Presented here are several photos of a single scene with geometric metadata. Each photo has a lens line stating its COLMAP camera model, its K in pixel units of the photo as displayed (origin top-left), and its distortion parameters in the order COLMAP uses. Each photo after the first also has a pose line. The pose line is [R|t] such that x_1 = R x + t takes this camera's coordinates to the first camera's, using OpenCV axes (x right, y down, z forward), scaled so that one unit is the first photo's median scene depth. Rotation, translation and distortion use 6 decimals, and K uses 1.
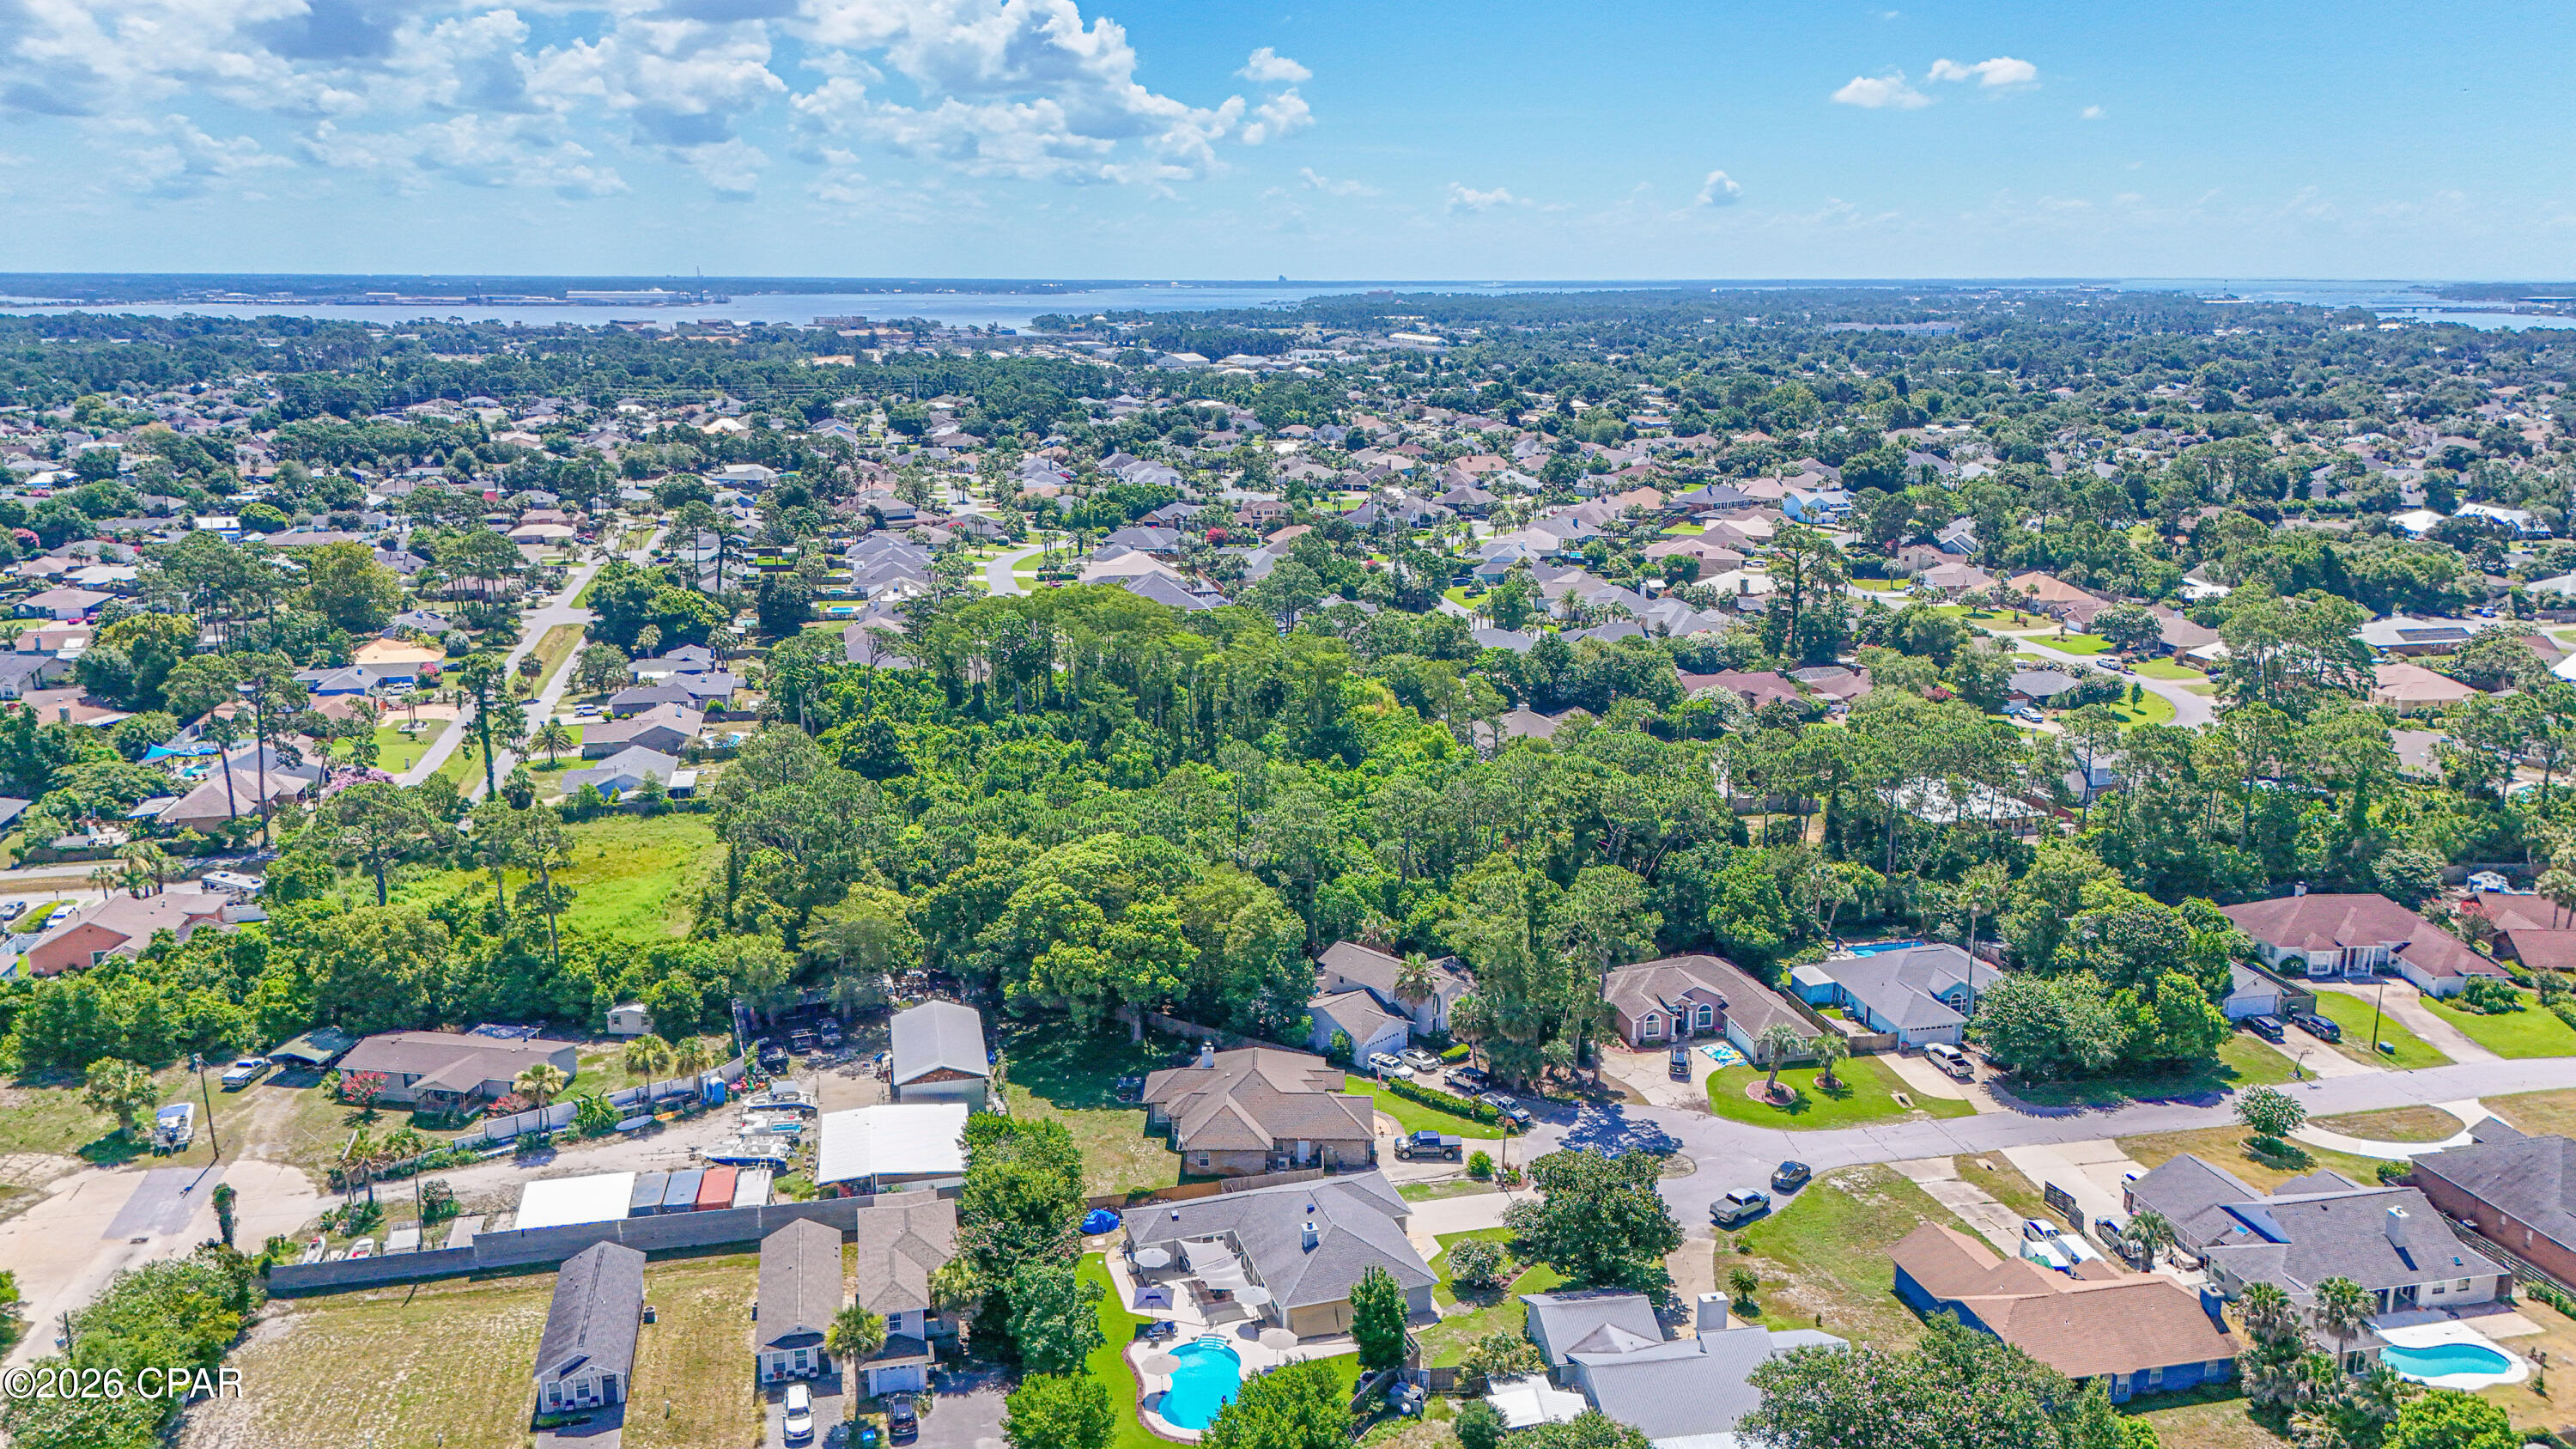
lens RADIAL K [[1906.6, 0, 1288.0], [0, 1906.6, 724.5], [0, 0, 1]] dist [0.088924, -0.109424]
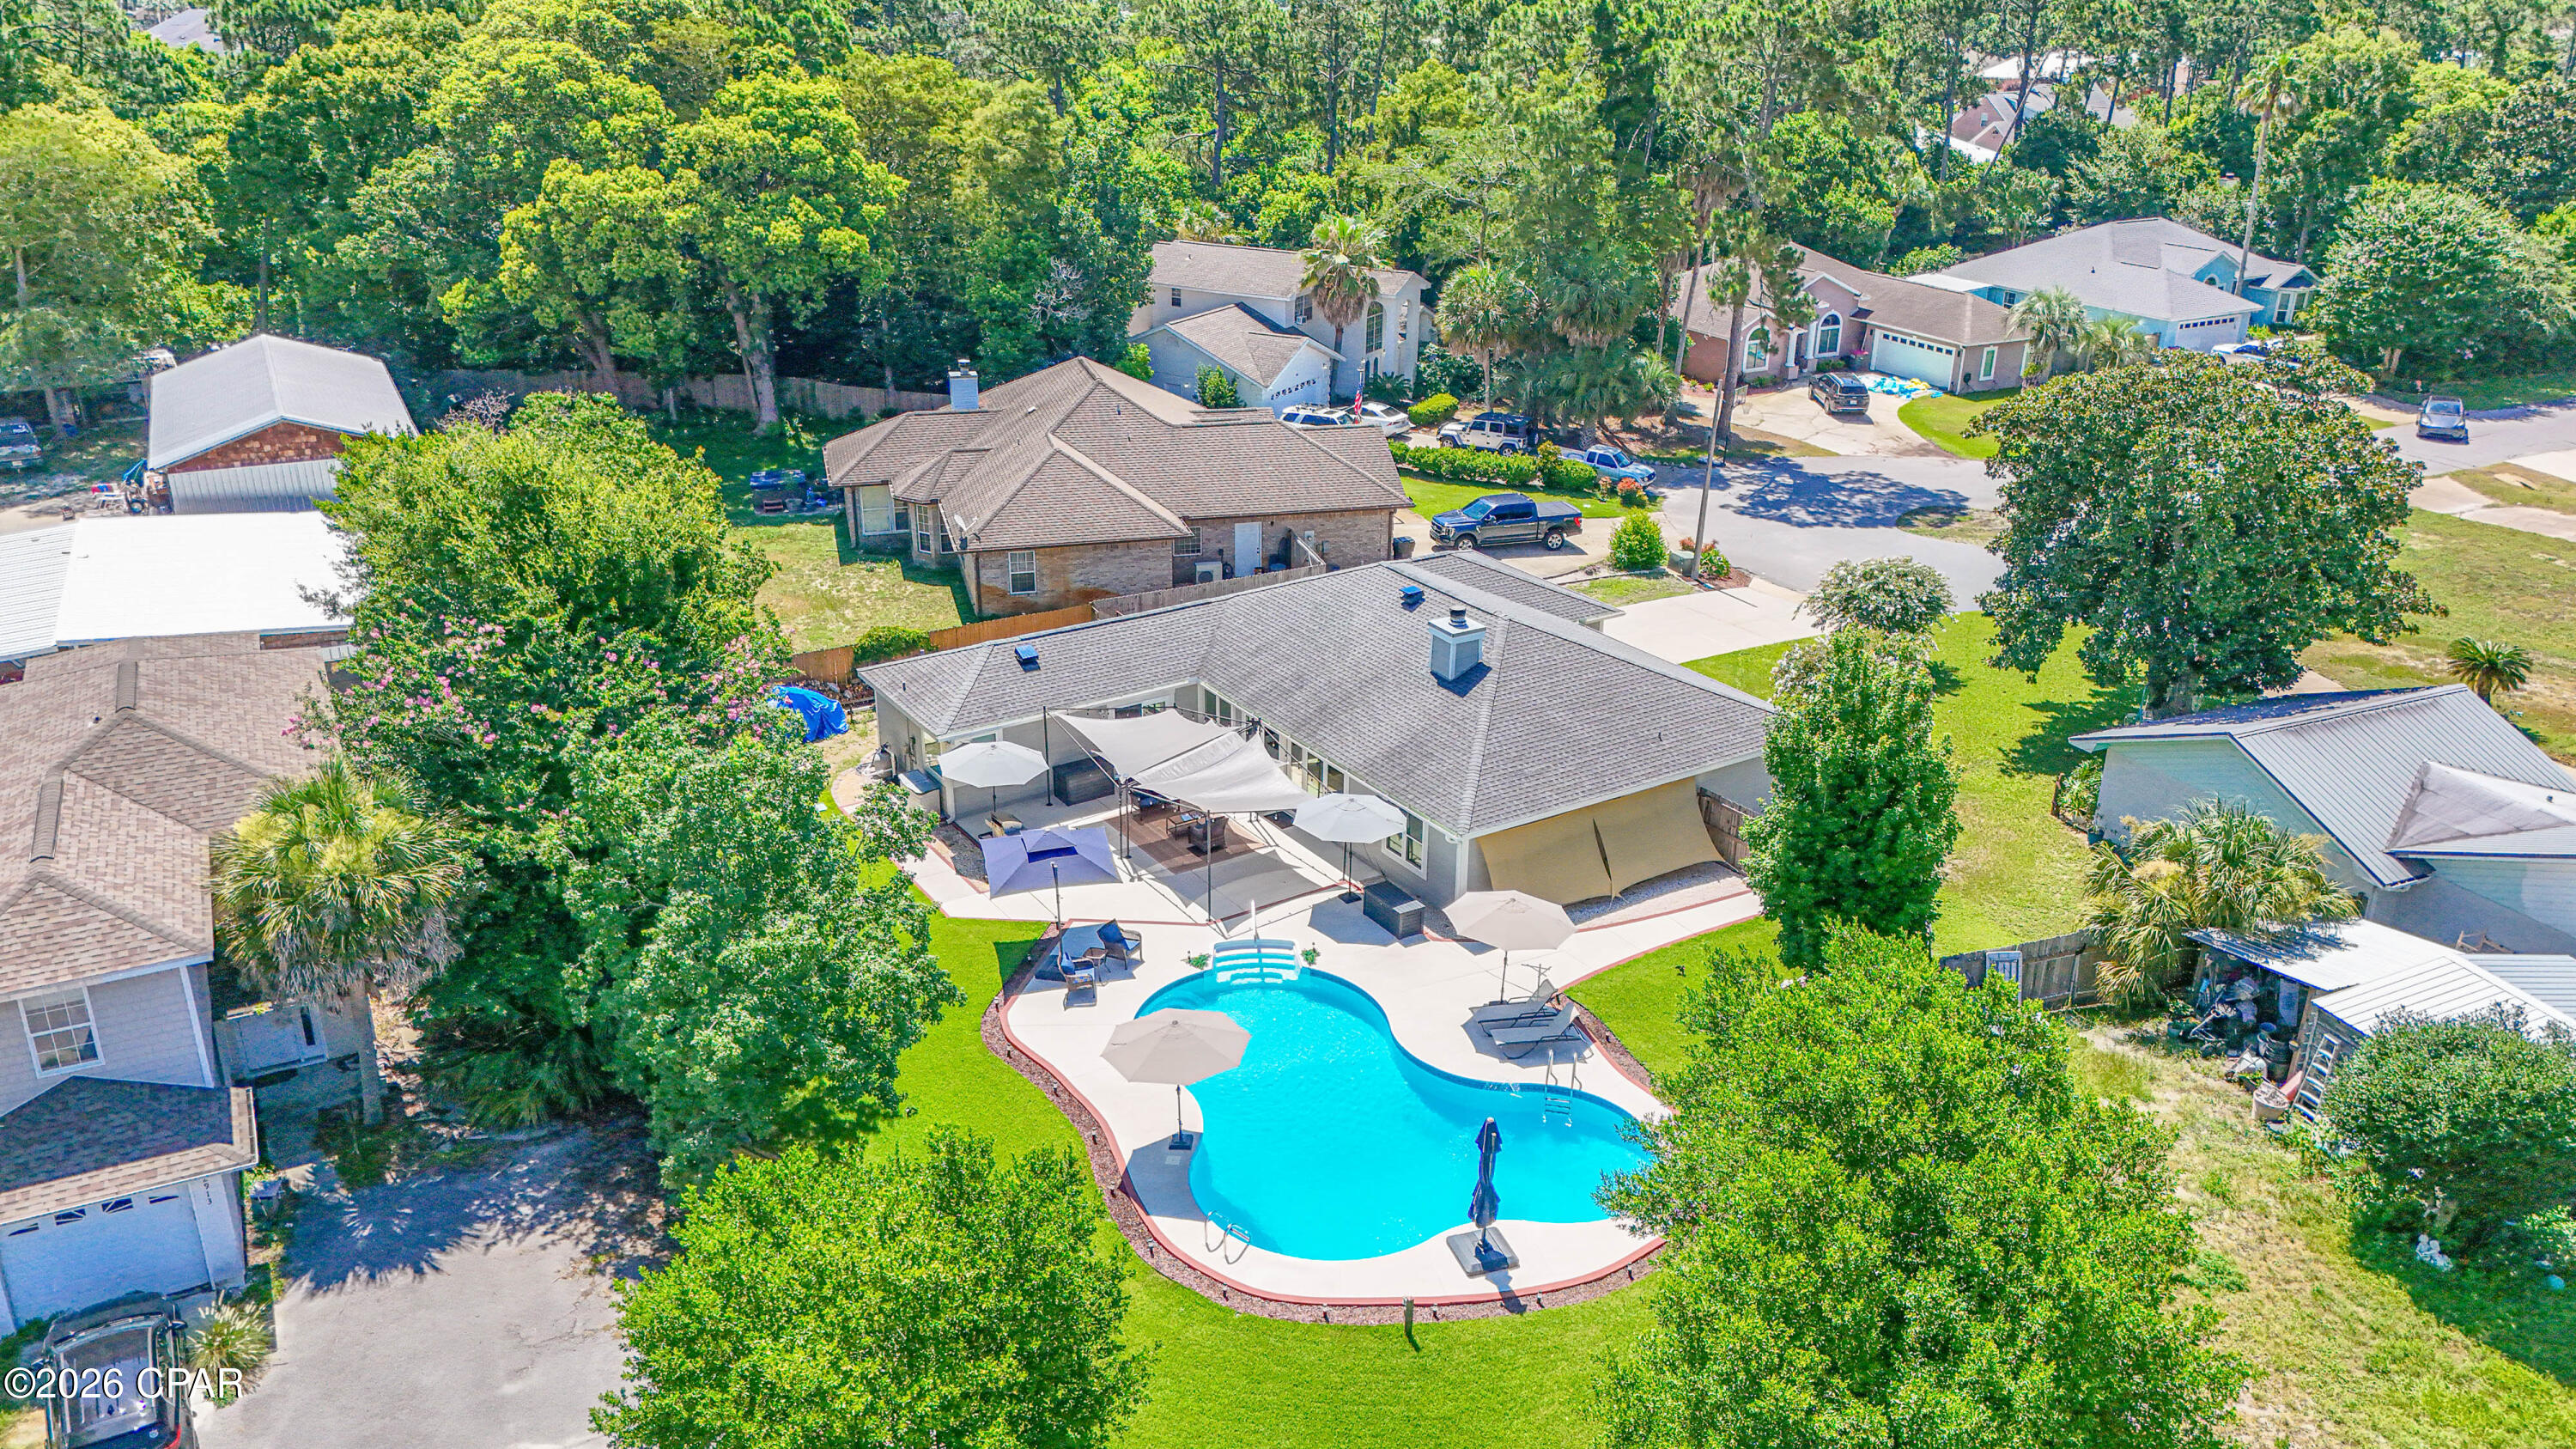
lens RADIAL K [[1888.7, 0, 1294.3], [0, 1888.7, 722.3], [0, 0, 1]] dist [0.063075, -0.033117]
pose [[0.963018, -0.091889, 0.253283, -0.082586], [0.051537, 0.985512, 0.161583, 0.175575], [-0.264461, -0.142554, 0.953802, 0.535244]]
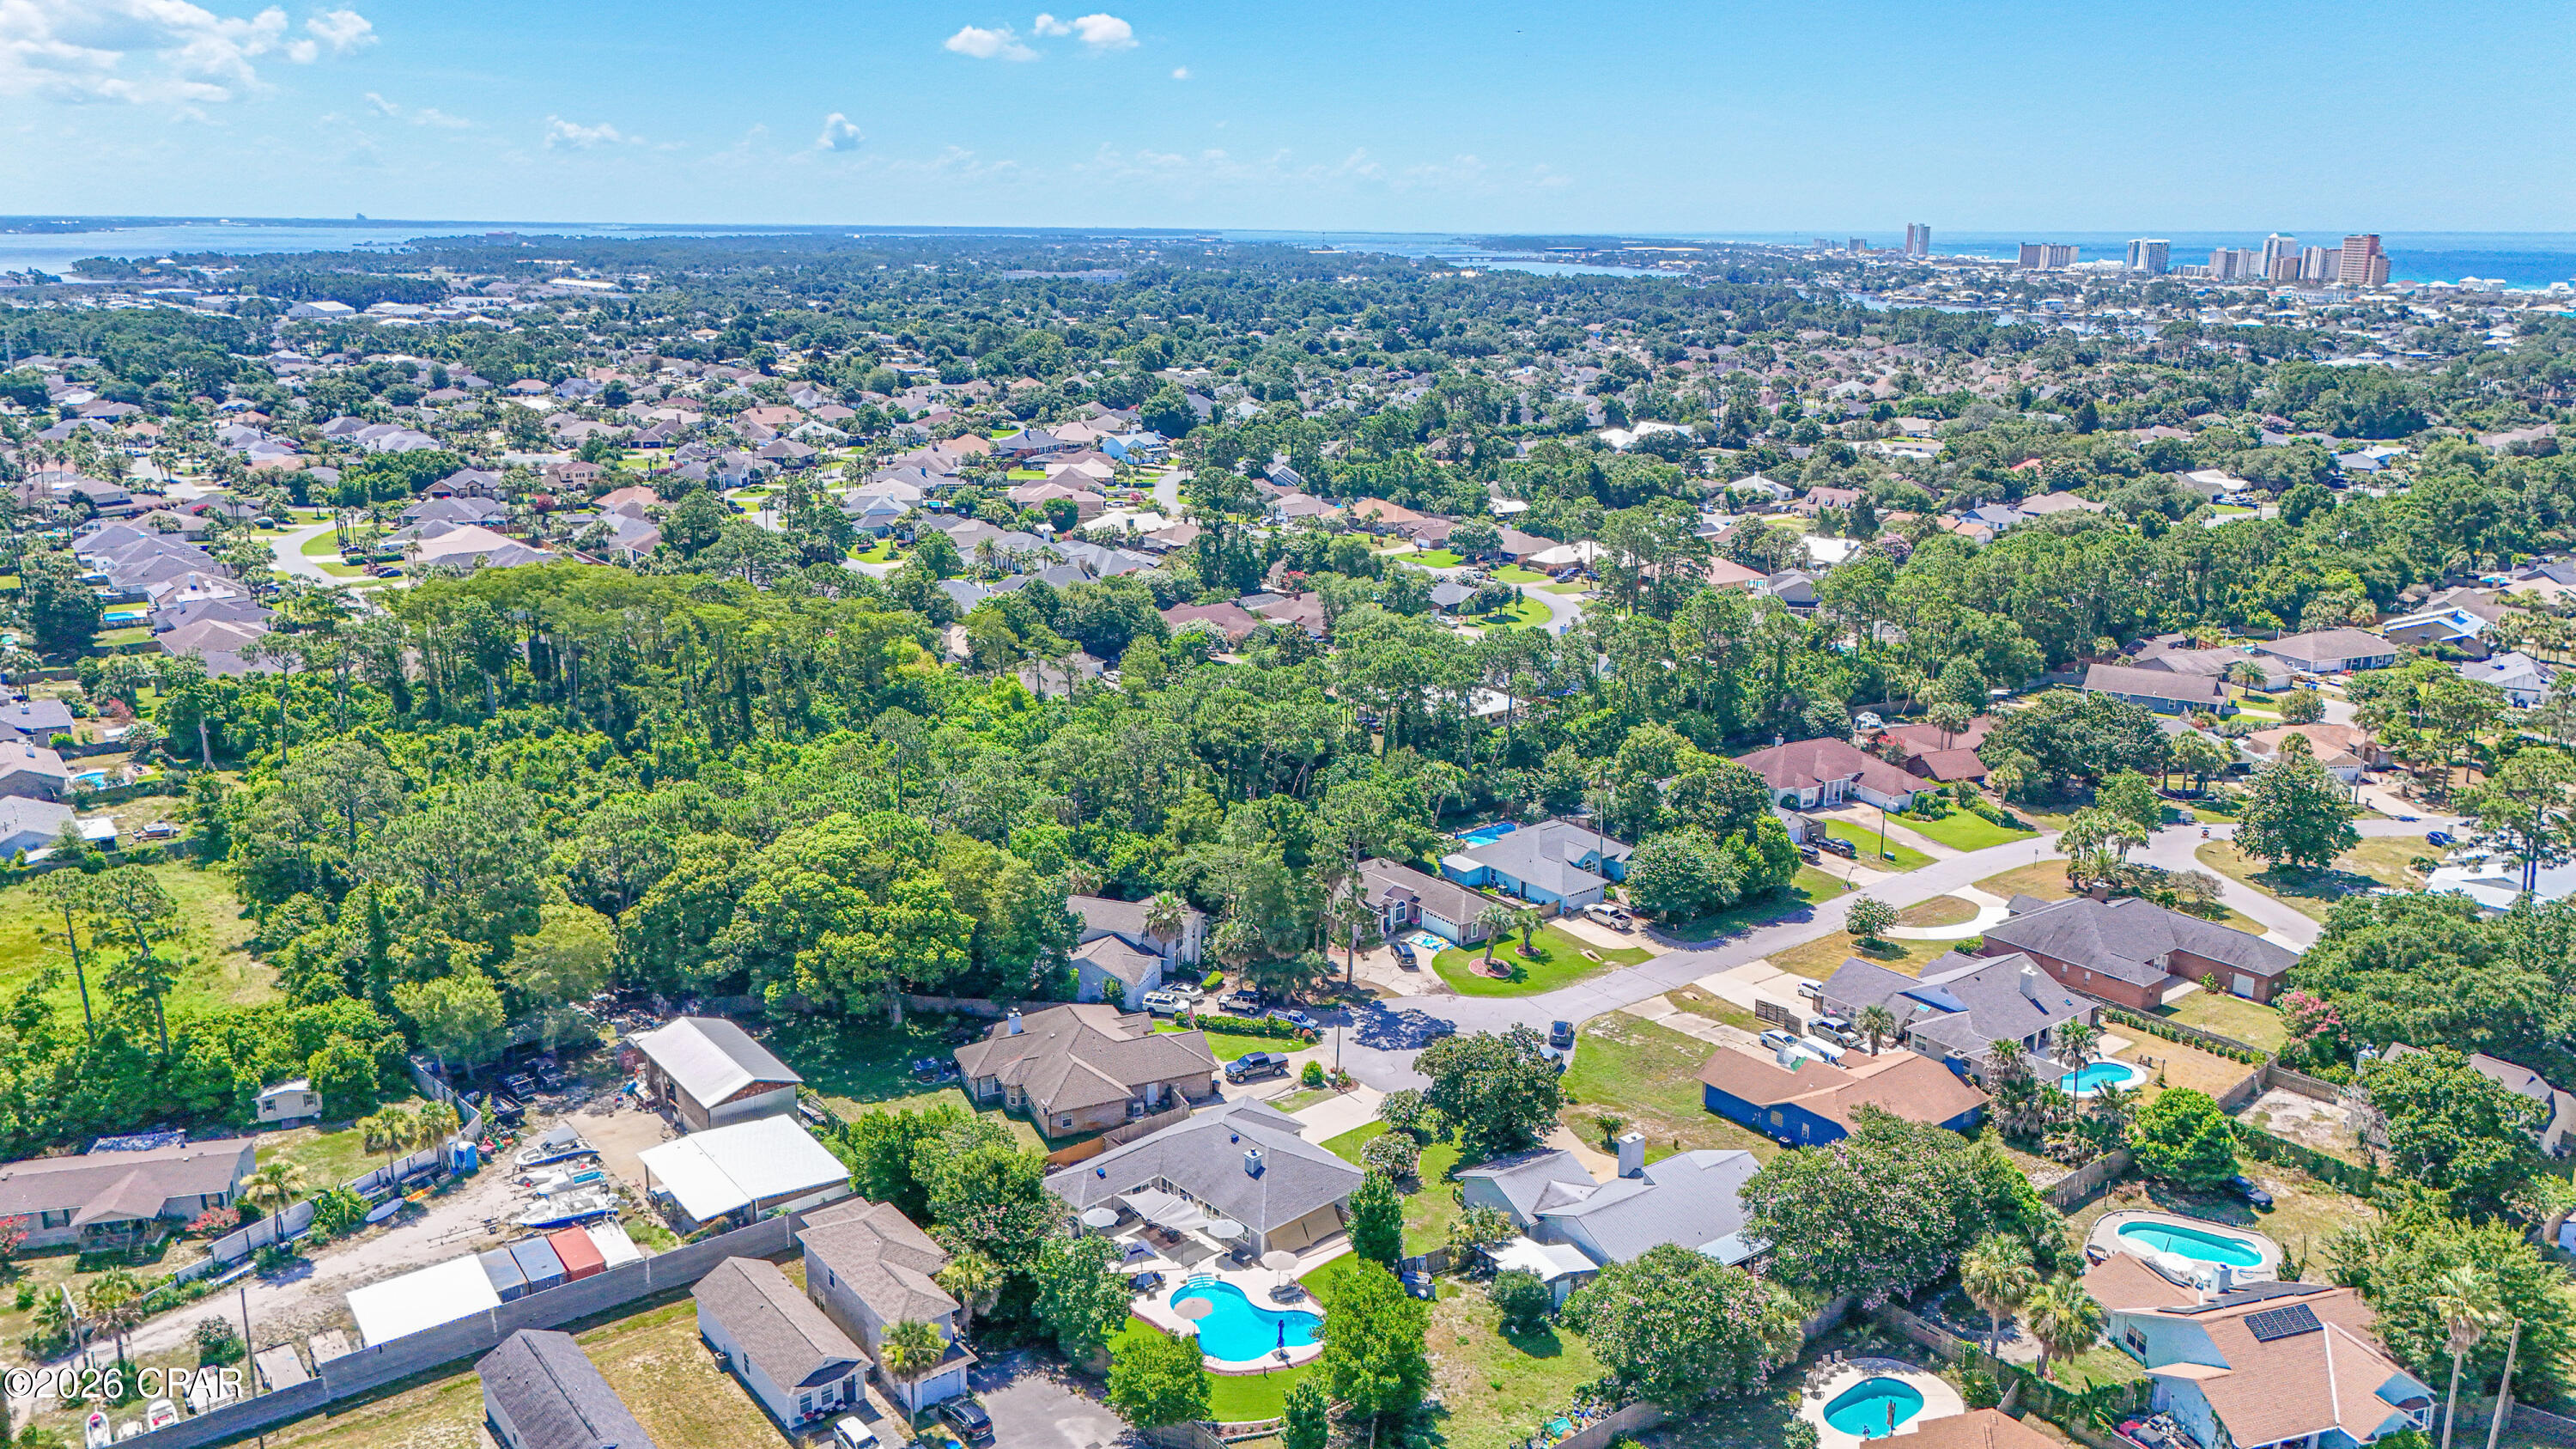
lens RADIAL K [[1890.4, 0, 1292.2], [0, 1890.4, 726.1], [0, 0, 1]] dist [0.092988, -0.104196]
pose [[0.904787, -0.104982, 0.412723, -0.290426], [0.092883, 0.994454, 0.049331, -0.013304], [-0.415613, -0.006299, 0.909520, 0.046008]]
